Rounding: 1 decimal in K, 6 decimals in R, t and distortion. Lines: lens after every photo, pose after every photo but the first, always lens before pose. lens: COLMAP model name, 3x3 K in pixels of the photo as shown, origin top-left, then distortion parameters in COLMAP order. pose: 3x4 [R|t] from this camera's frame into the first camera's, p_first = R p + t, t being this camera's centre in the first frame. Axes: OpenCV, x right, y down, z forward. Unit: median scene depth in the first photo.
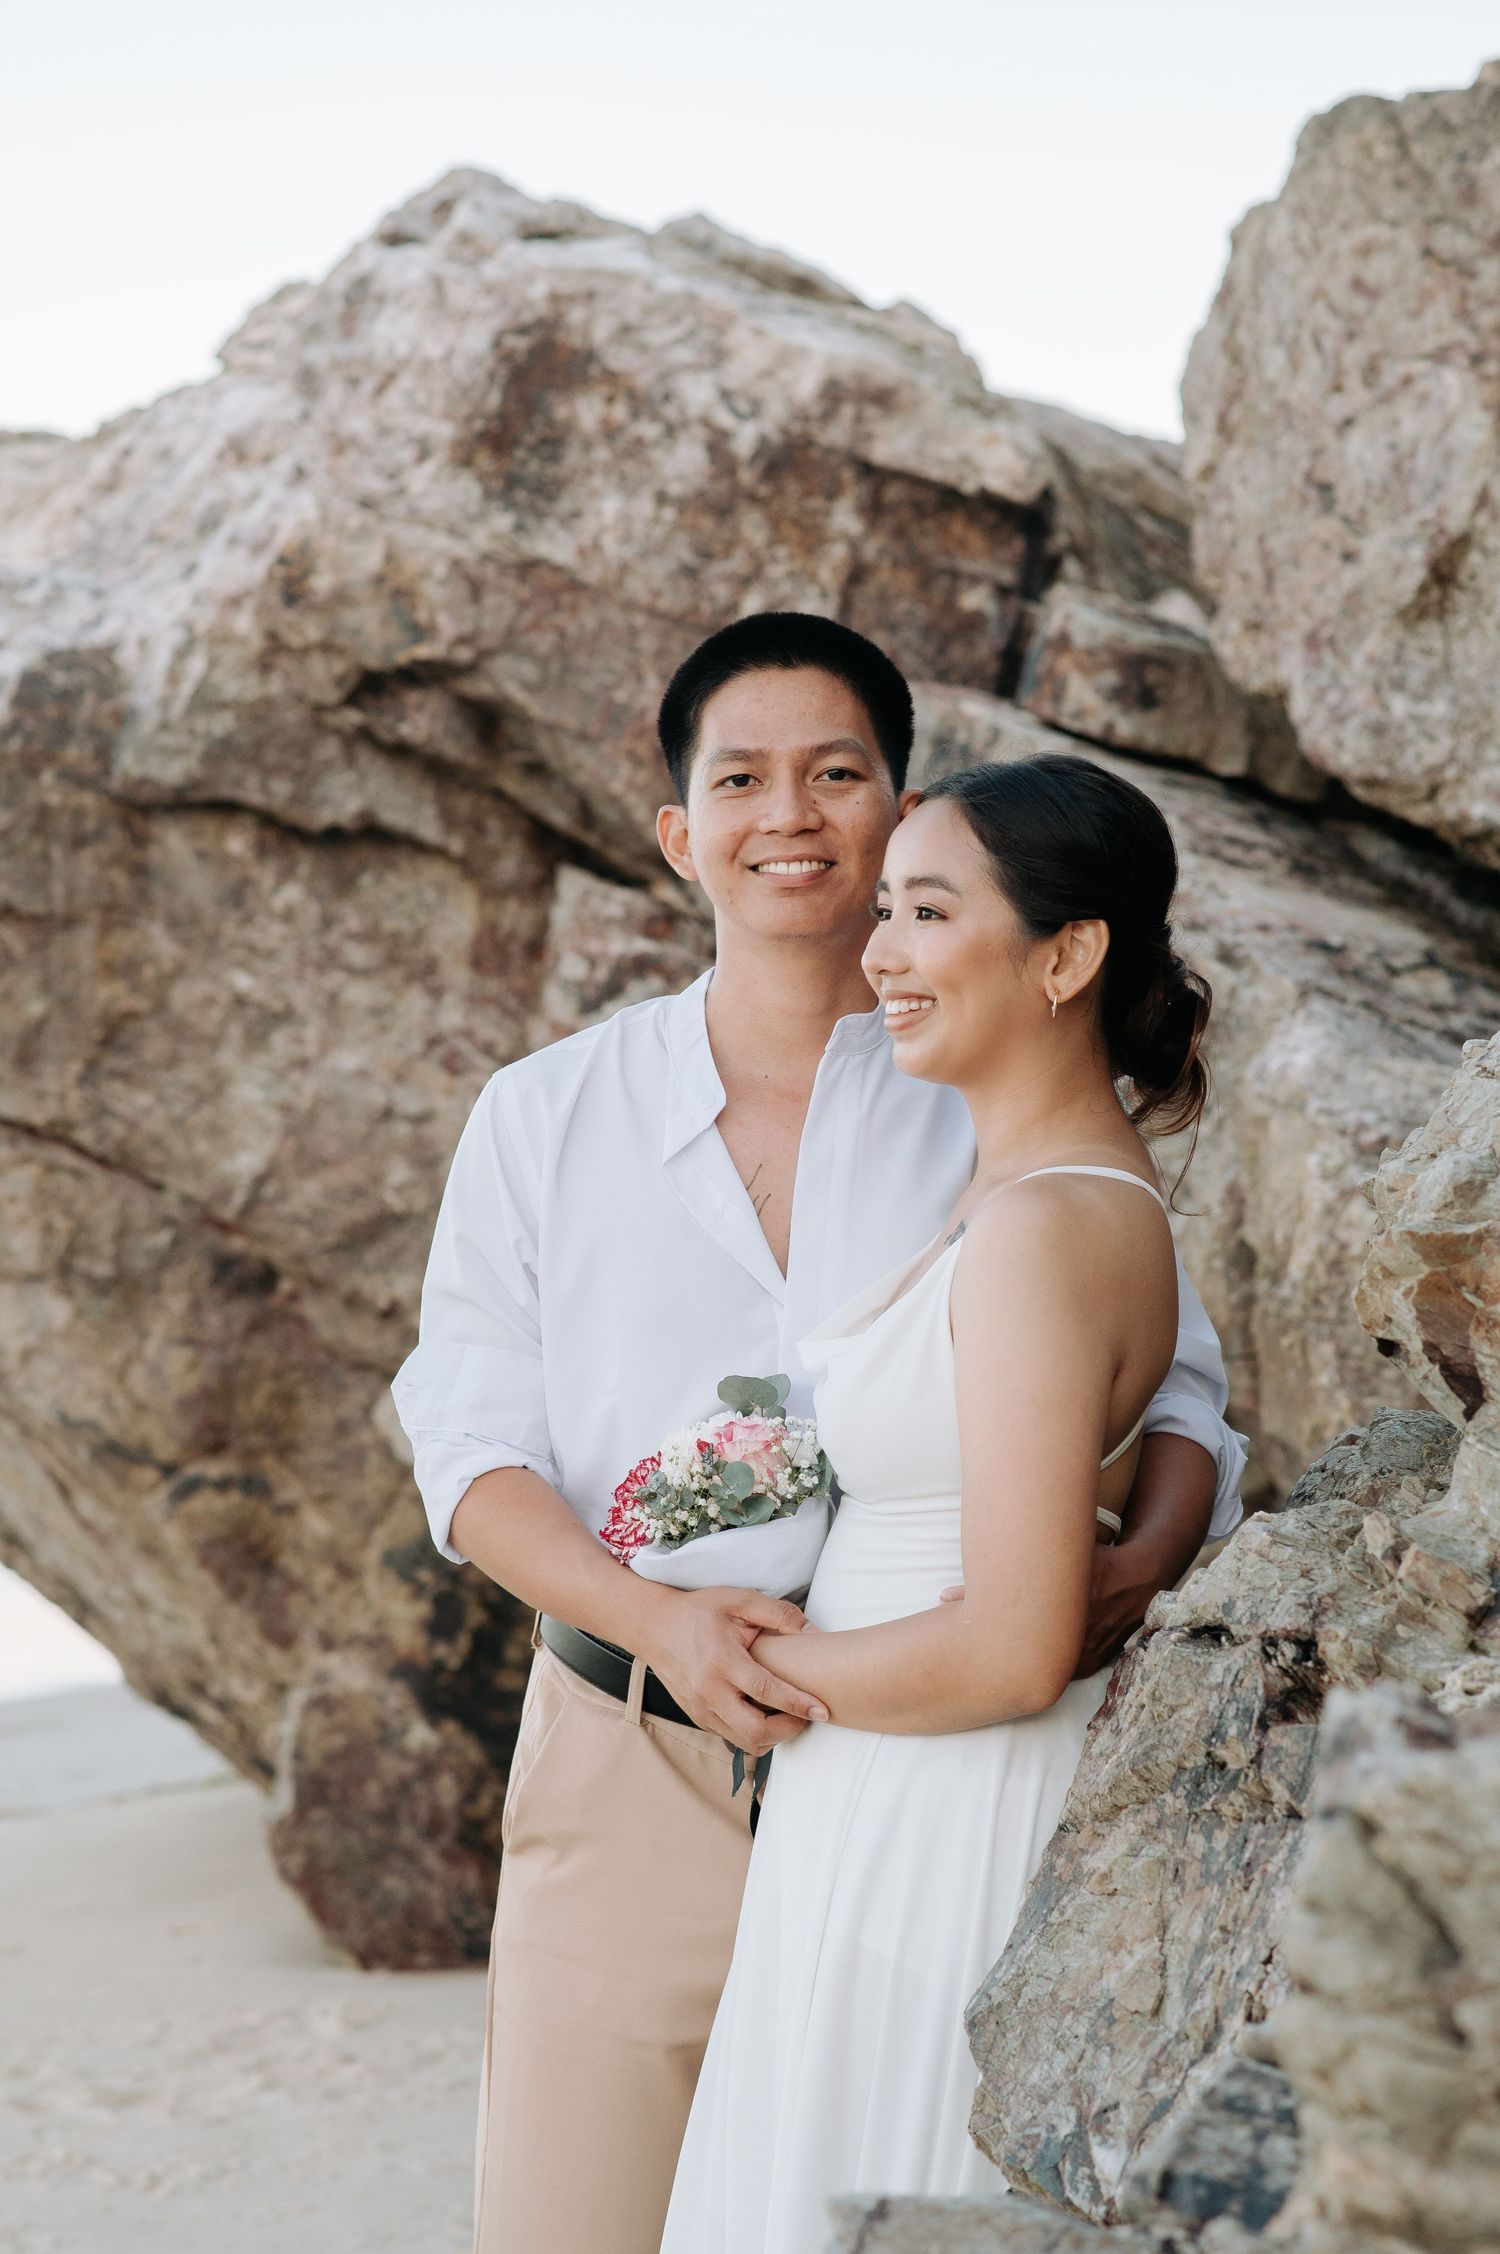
lens RADIAL K [[5576.6, 0, 745.3], [0, 5576.6, 1126.7], [0, 0, 1]] dist [0.062646, 0.000000]
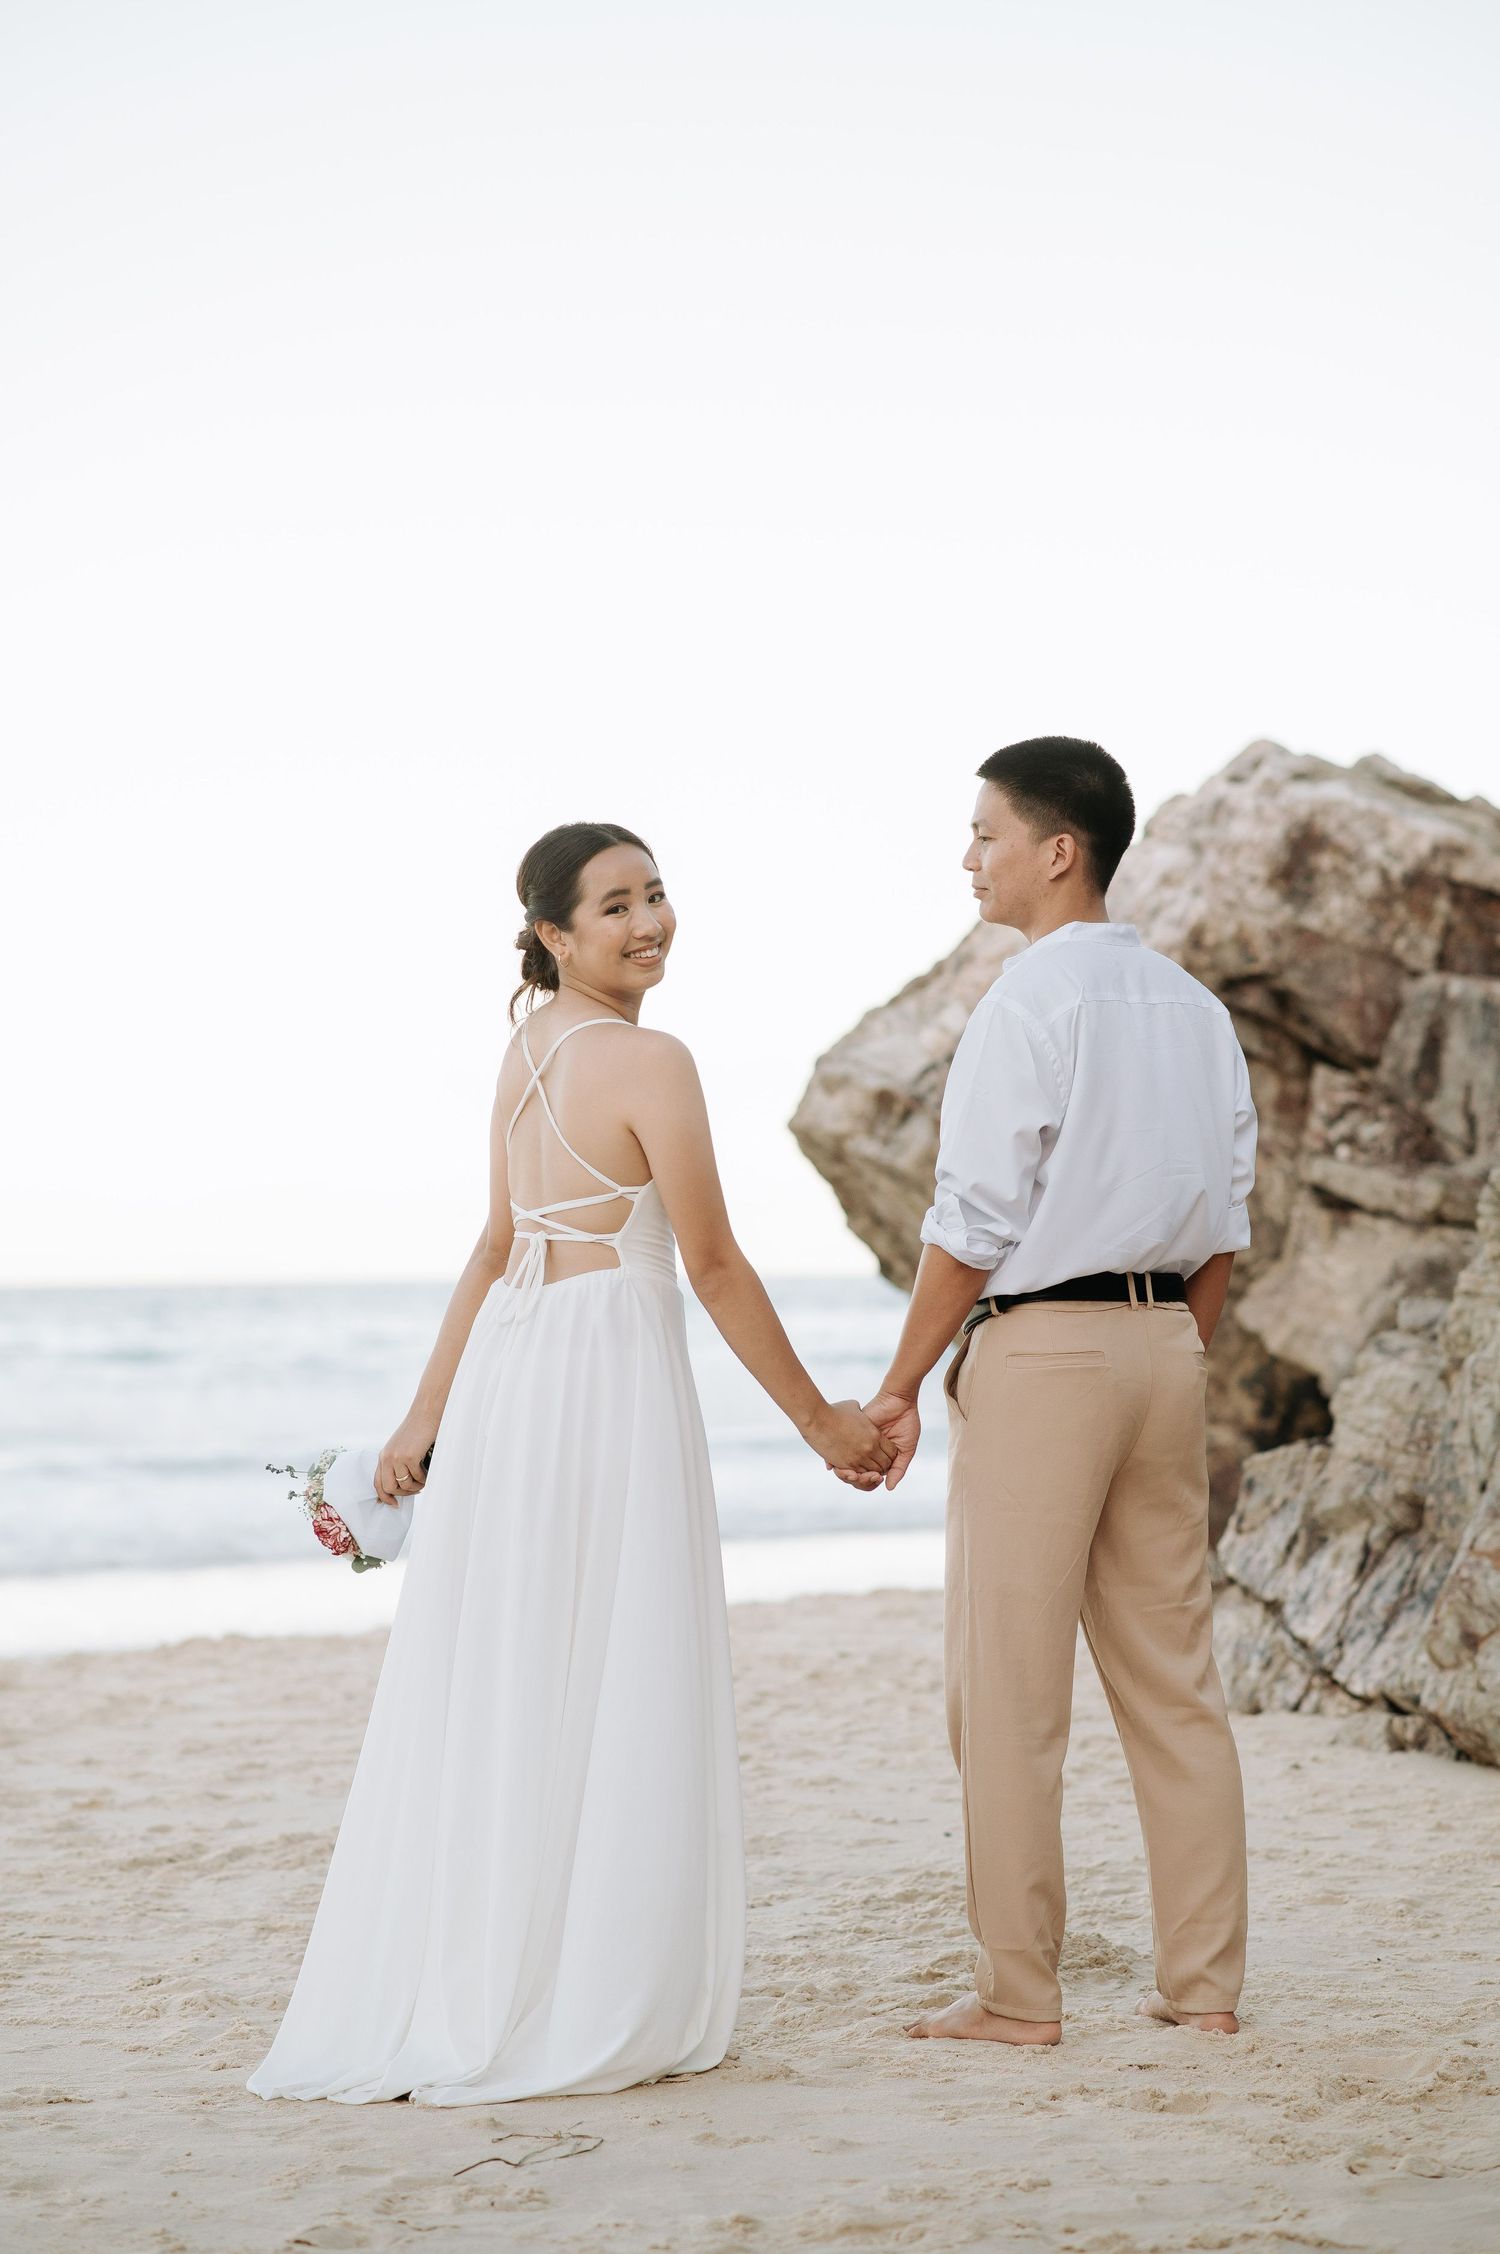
lens RADIAL K [[5576.6, 0, 749.6], [0, 5576.6, 1120.5], [0, 0, 1]] dist [0.062646, 0.000000]
pose [[0.992869, -0.016297, -0.118092, 0.005085], [0.010024, 0.998517, -0.053519, 0.093647], [0.118789, 0.051954, 0.991559, -1.242575]]
